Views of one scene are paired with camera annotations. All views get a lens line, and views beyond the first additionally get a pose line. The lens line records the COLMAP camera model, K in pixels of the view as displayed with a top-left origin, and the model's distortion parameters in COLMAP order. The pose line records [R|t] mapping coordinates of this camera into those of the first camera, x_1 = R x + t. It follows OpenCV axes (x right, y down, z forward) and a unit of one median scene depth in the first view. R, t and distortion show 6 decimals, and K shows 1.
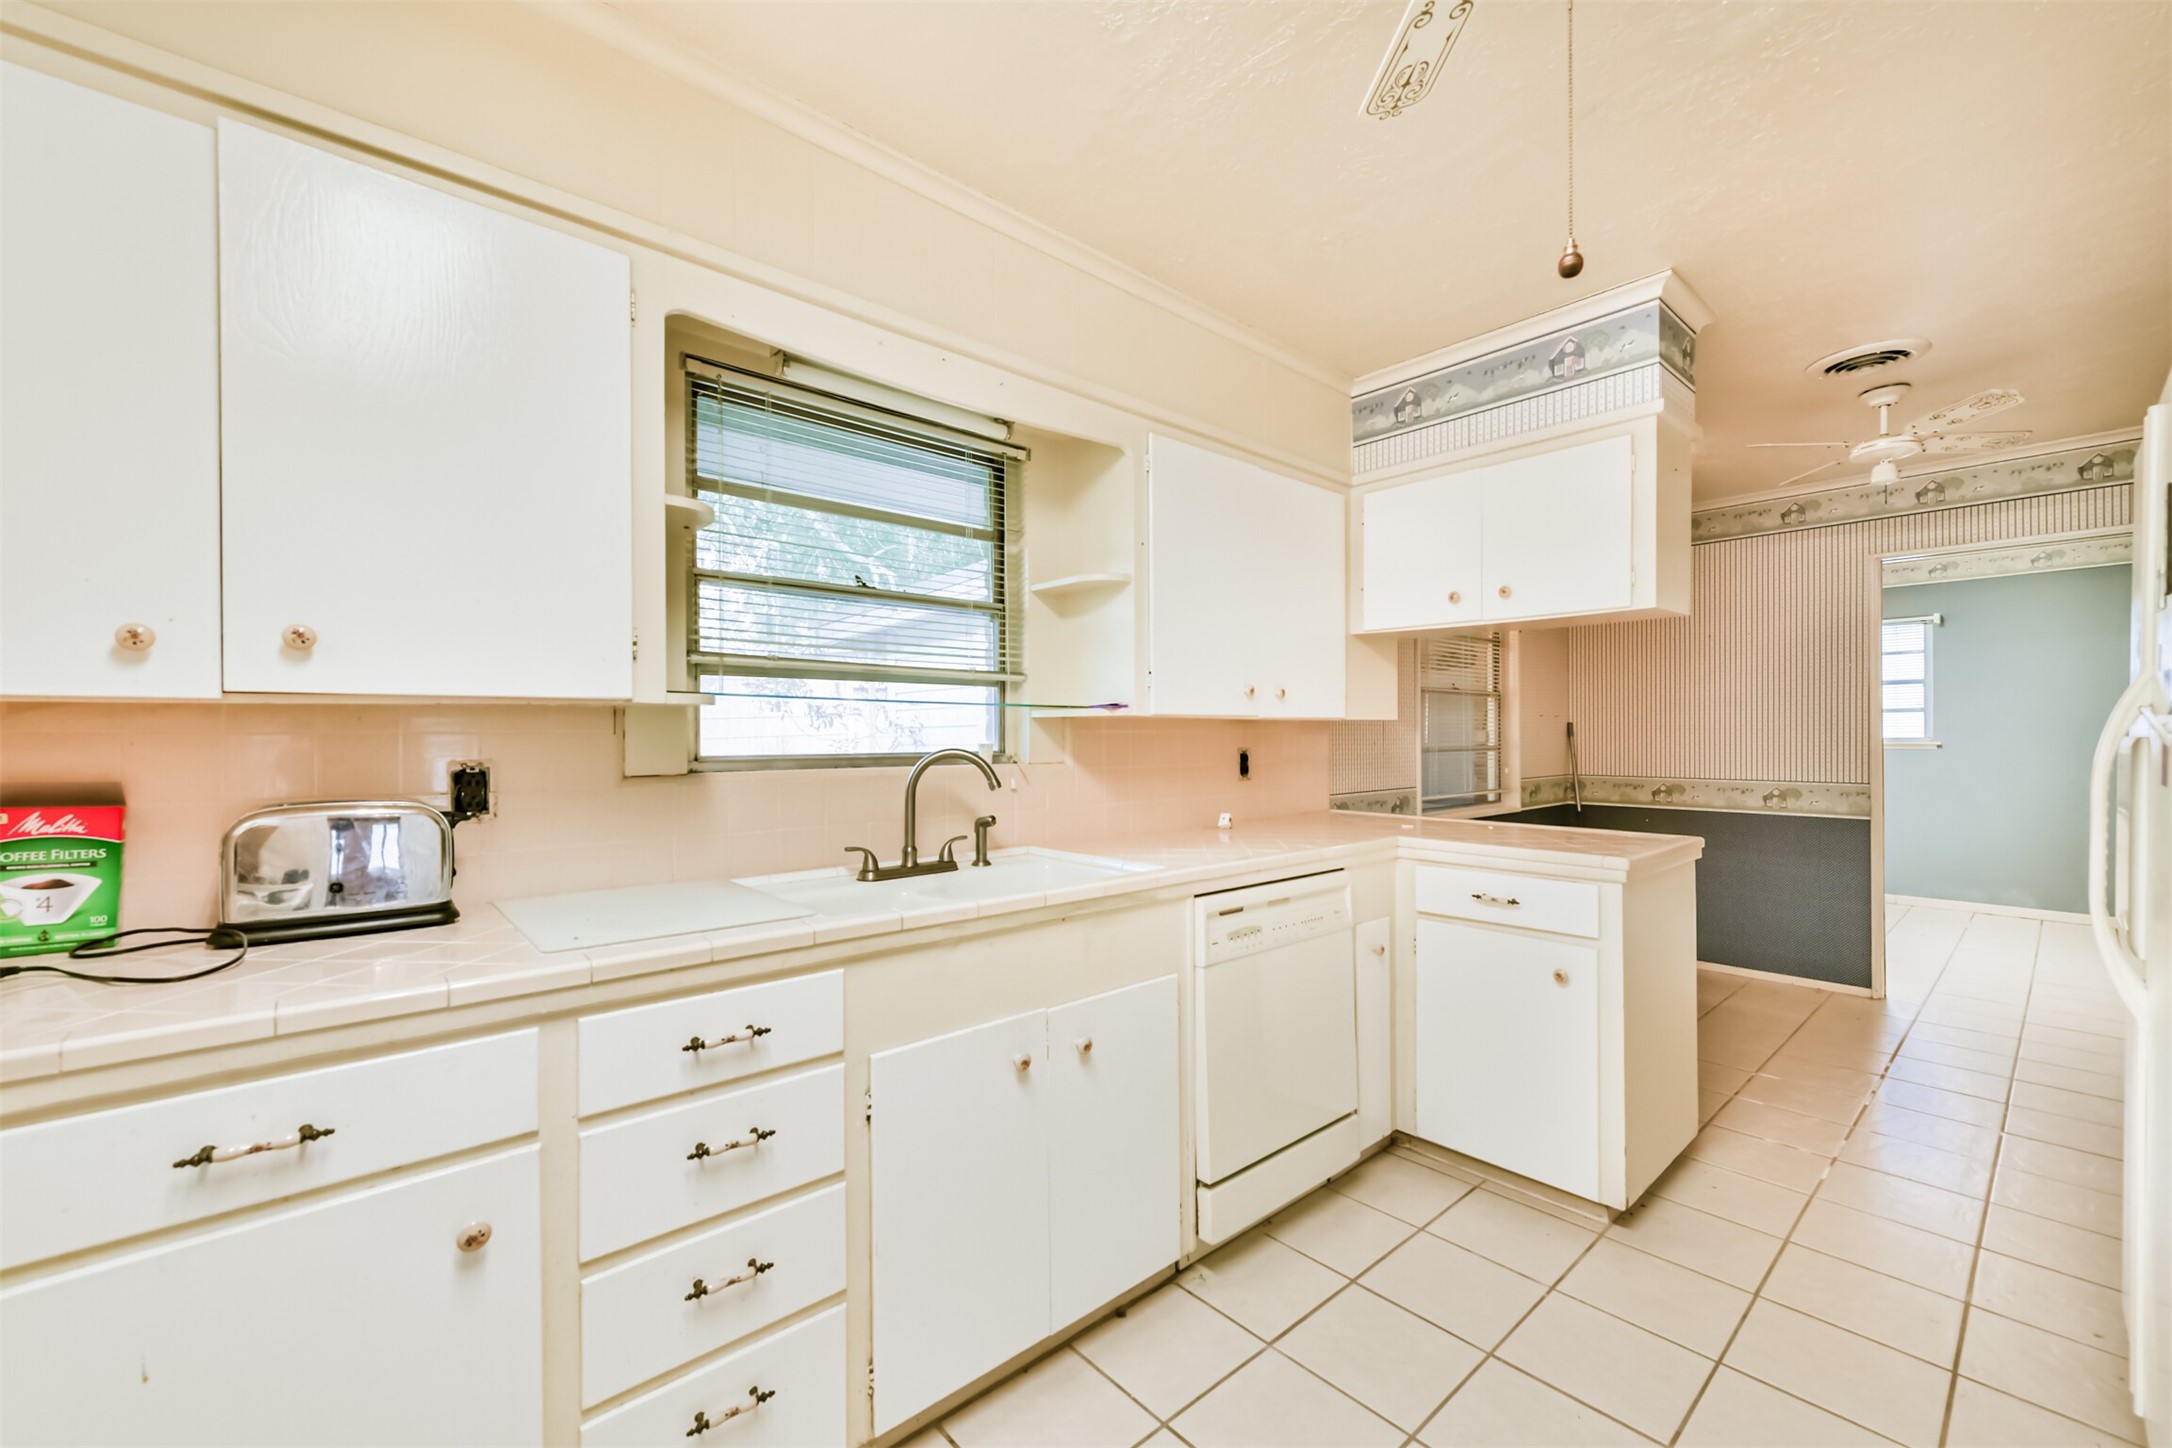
lens RADIAL K [[851.3, 0, 1084.5], [0, 851.3, 737.0], [0, 0, 1]] dist [0.004590, -0.000103]
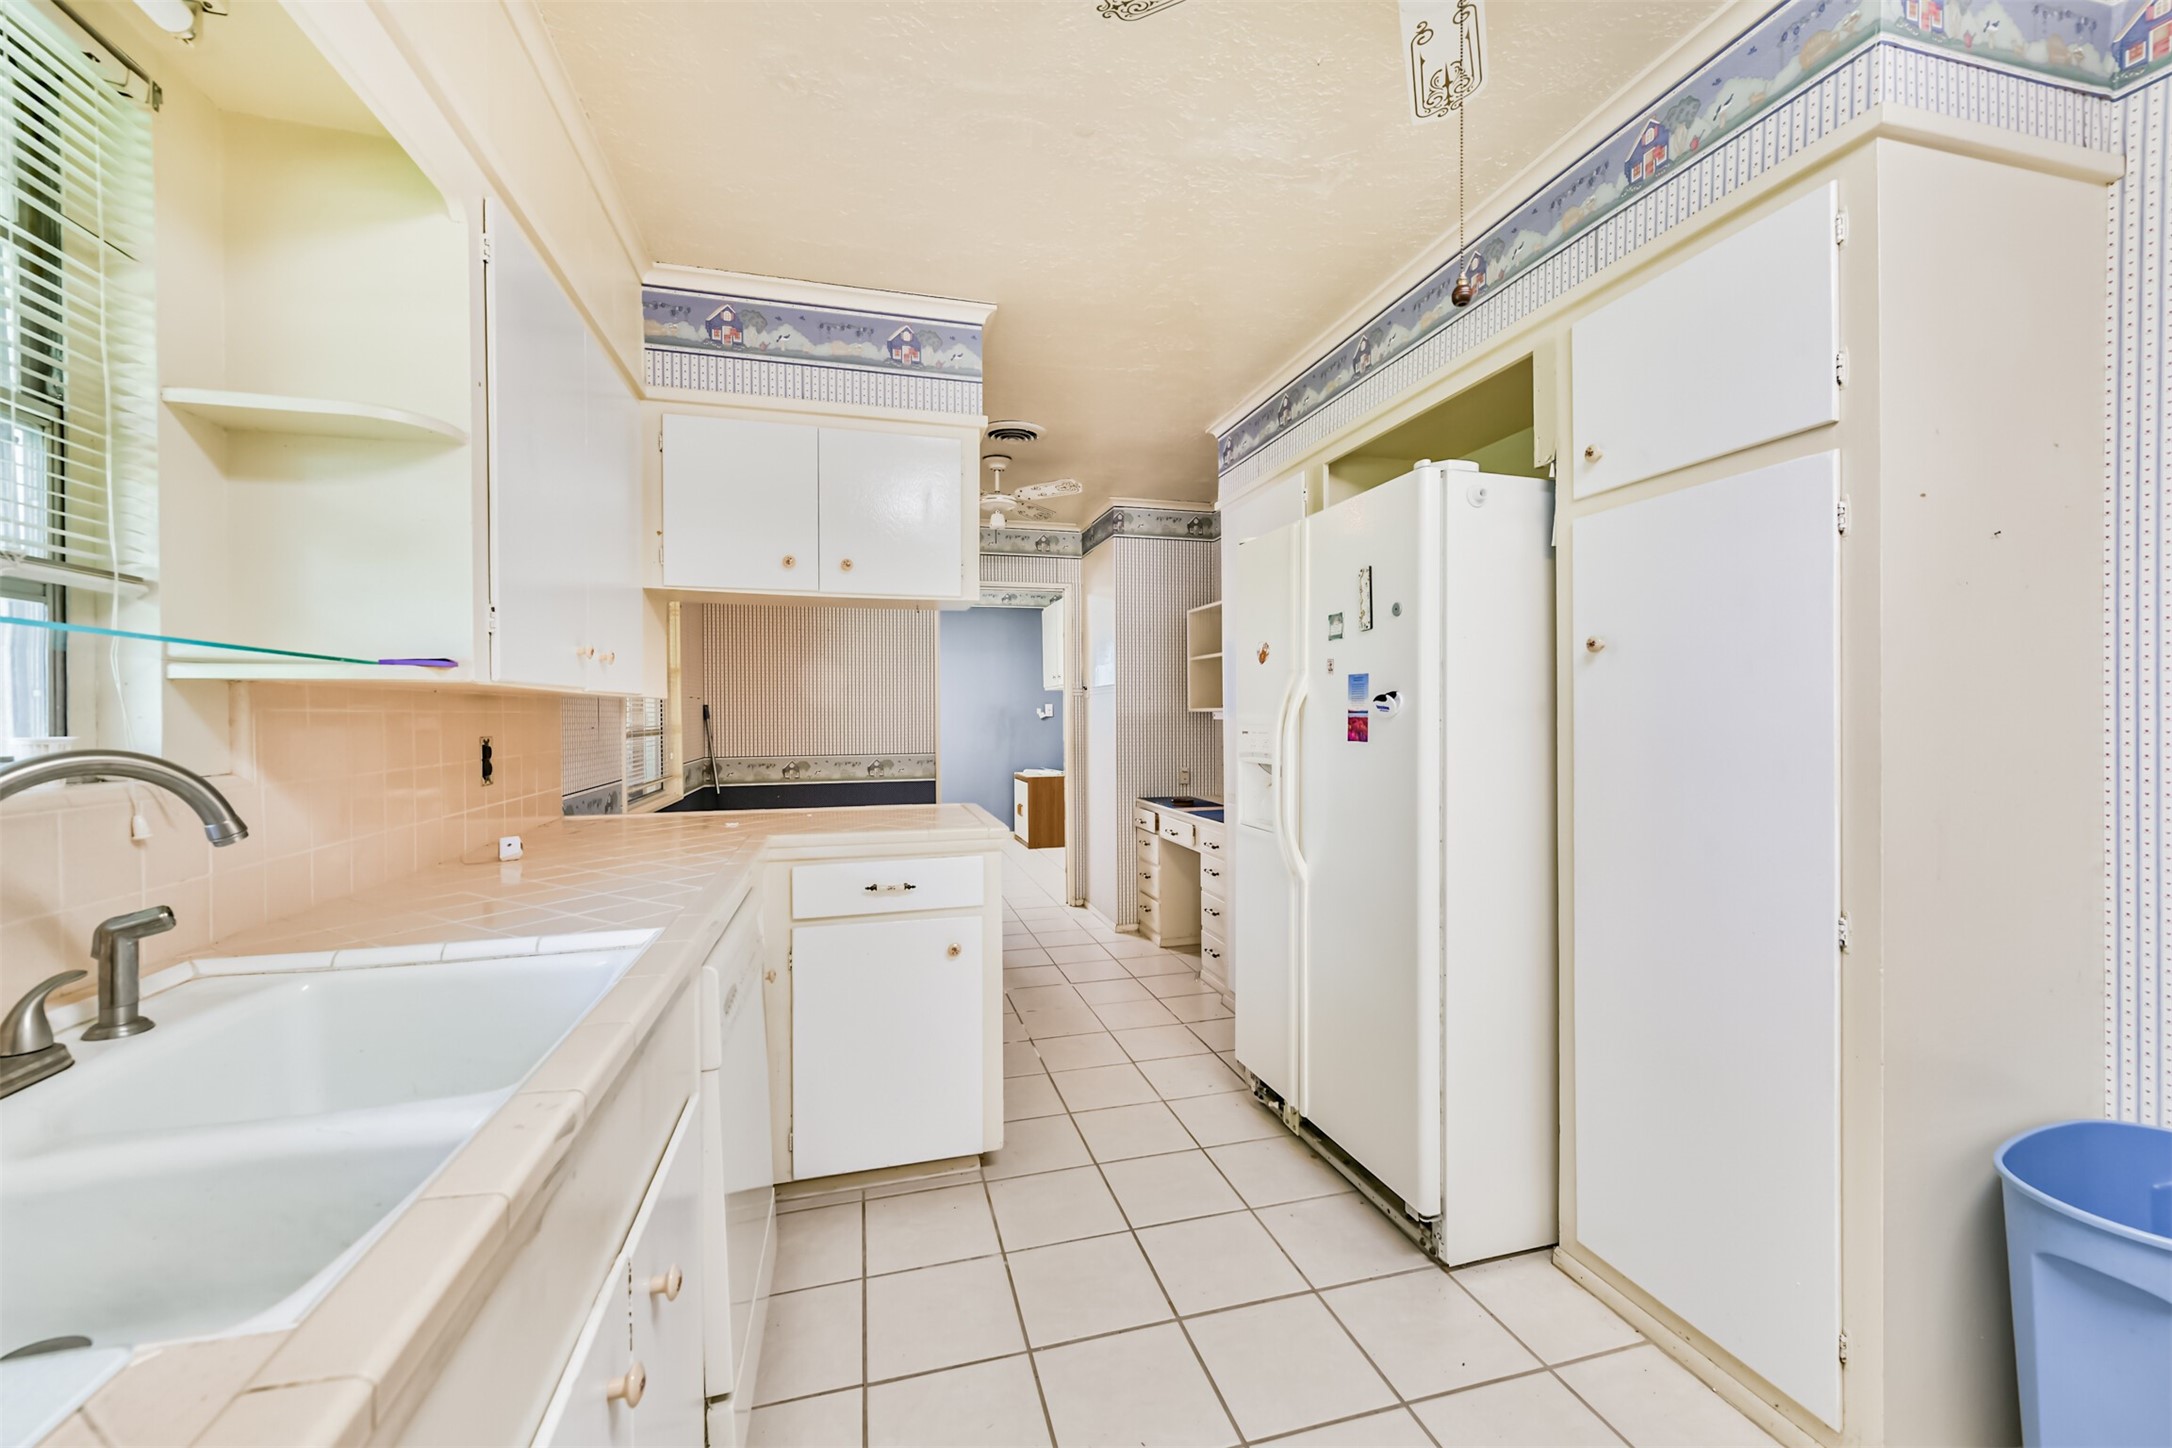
lens RADIAL K [[851.3, 0, 1090.5], [0, 851.3, 715.4], [0, 0, 1]] dist [0.004590, -0.000103]
pose [[0.441054, -0.002413, 0.897477, -0.266497], [0.008889, 0.999959, -0.001680, 0.002052], [-0.897436, 0.008719, 0.441058, 0.373230]]
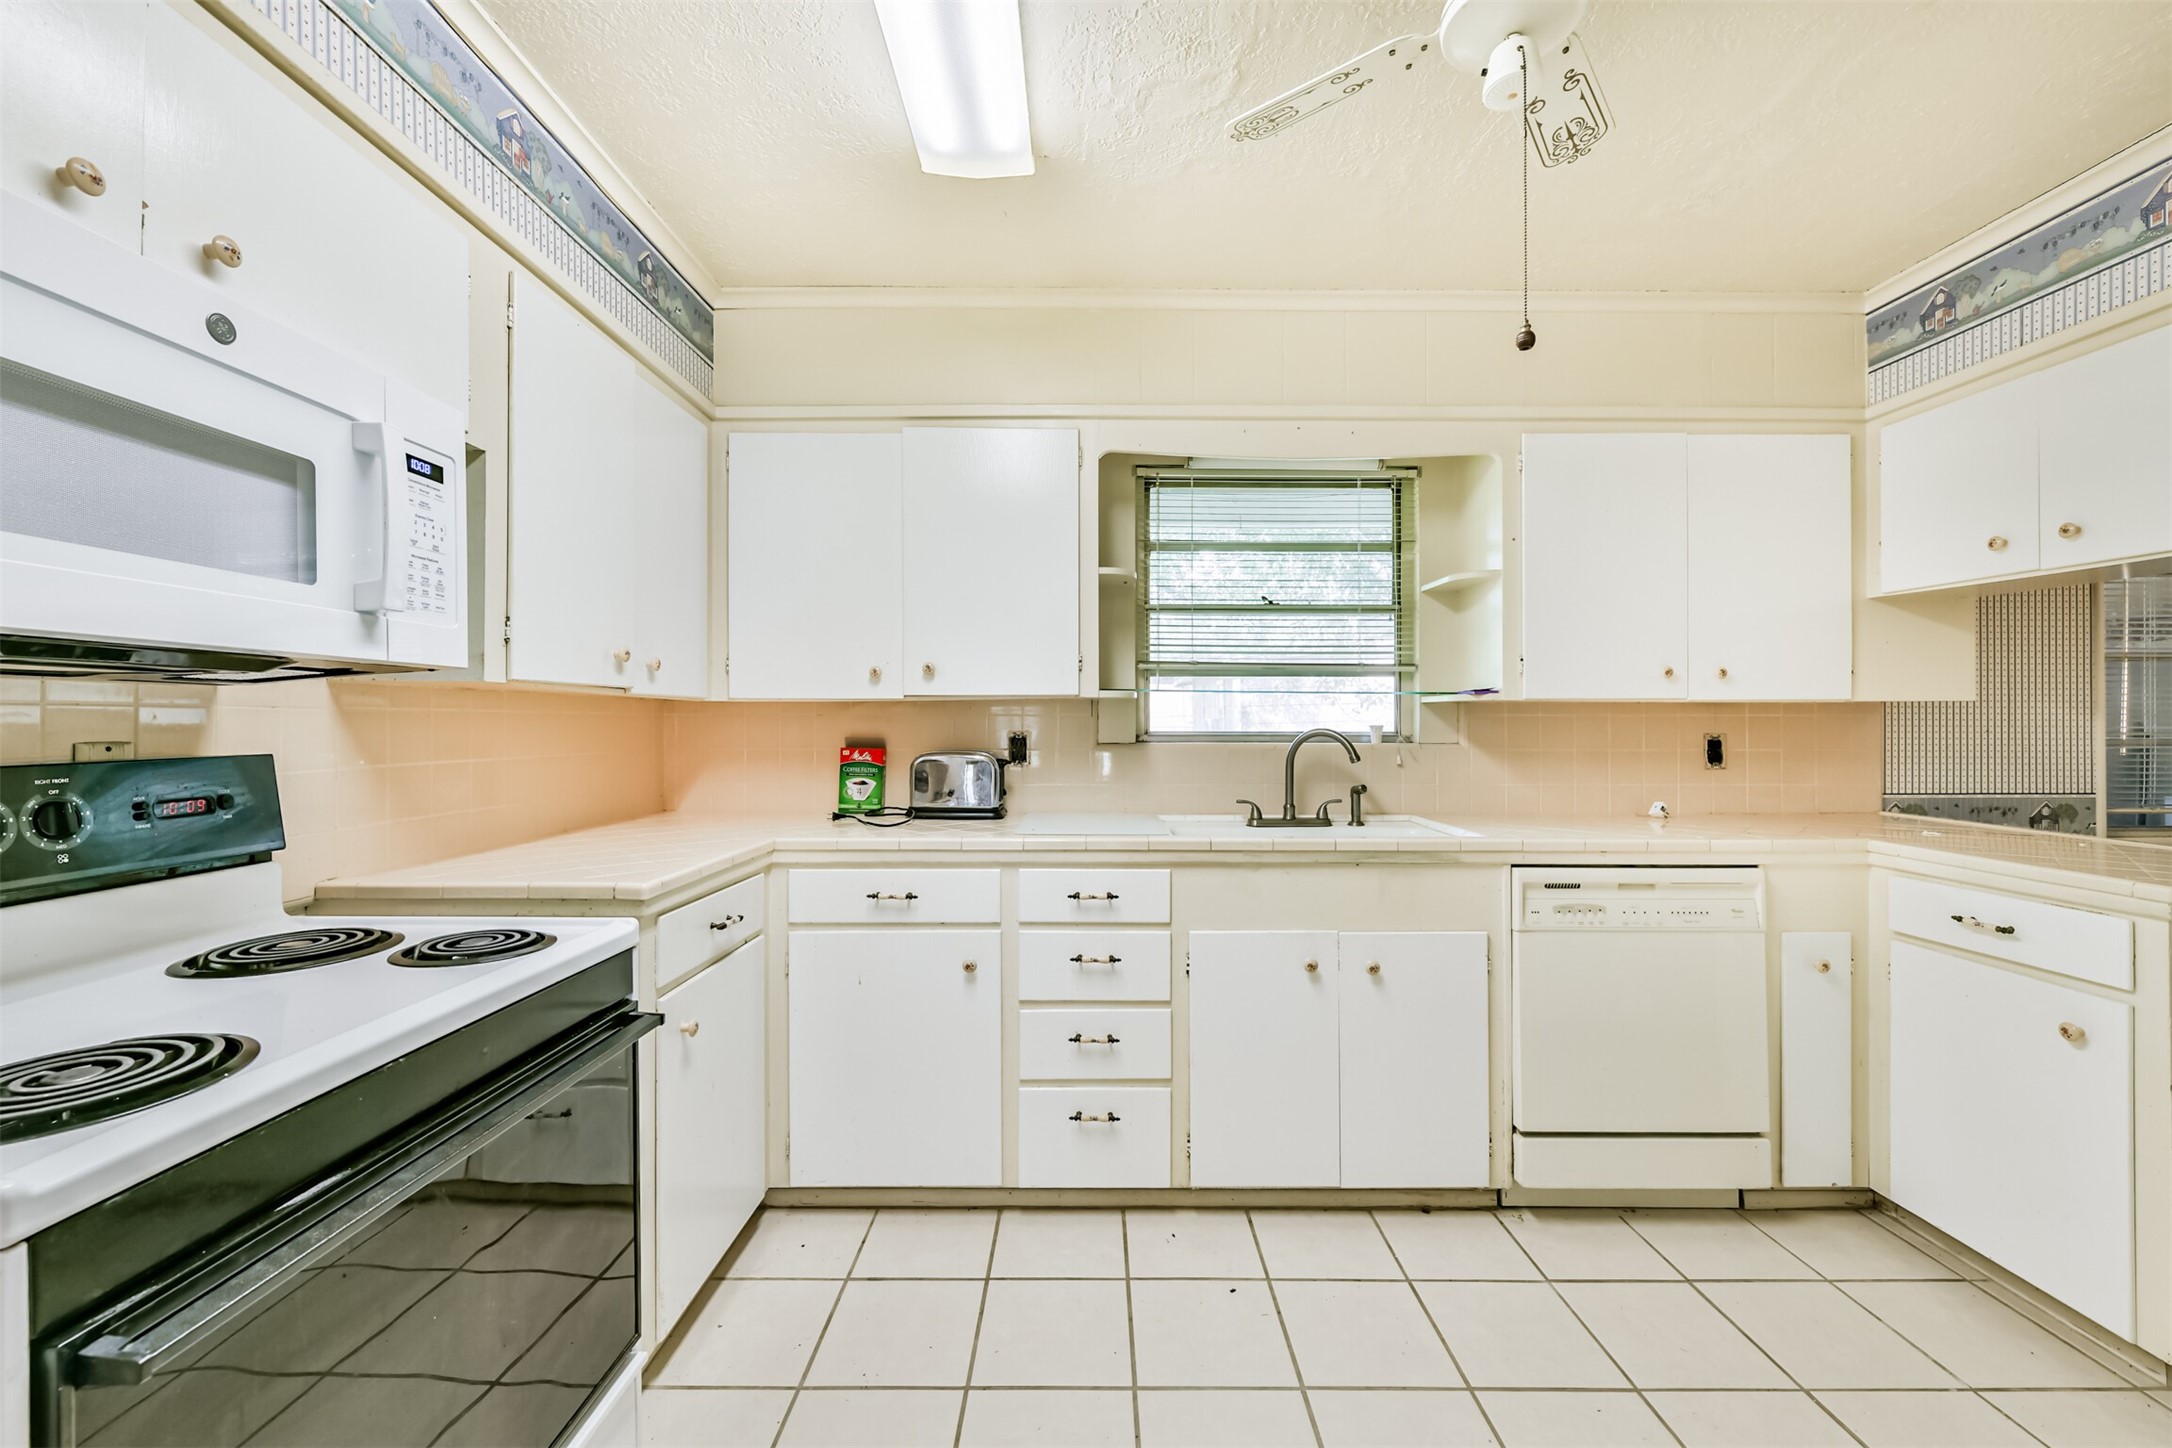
lens RADIAL K [[851.3, 0, 1114.5], [0, 851.3, 722.5], [0, 0, 1]] dist [0.004590, -0.000103]
pose [[0.766038, 0.005851, -0.642768, 0.371242], [-0.005768, 0.999981, 0.002229, 0.003332], [0.642769, 0.002000, 0.766058, -0.140654]]
